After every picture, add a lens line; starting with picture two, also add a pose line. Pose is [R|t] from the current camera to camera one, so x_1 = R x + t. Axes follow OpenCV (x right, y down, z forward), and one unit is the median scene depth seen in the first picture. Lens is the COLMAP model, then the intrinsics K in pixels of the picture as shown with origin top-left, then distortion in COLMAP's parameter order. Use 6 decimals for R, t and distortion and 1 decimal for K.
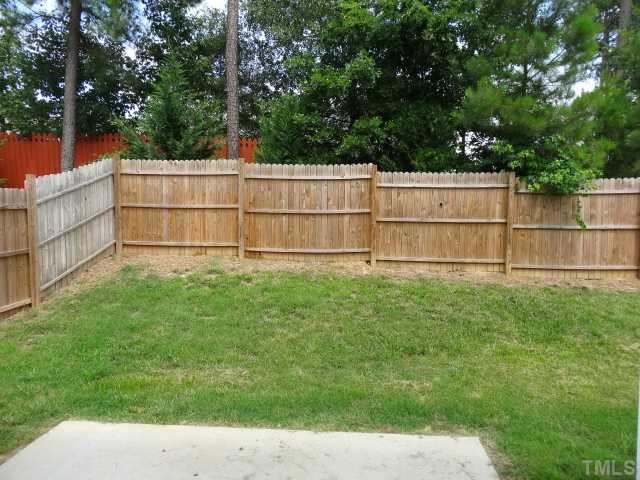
lens RADIAL K [[466.6, 0, 320.0], [0, 466.6, 240.0], [0, 0, 1]] dist [-0.002467, 0.000879]
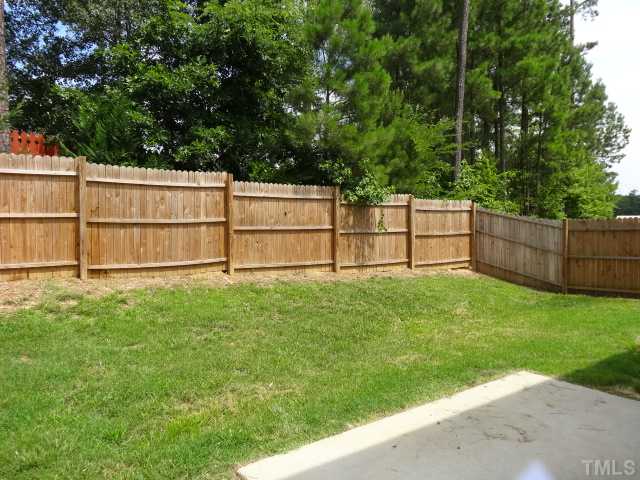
lens RADIAL K [[466.6, 0, 320.0], [0, 466.6, 240.0], [0, 0, 1]] dist [-0.002467, 0.000879]
pose [[0.767341, -0.033479, 0.640365, -0.374813], [0.059001, 0.998086, -0.018519, 0.010224], [-0.638519, 0.051993, 0.767848, 0.115162]]
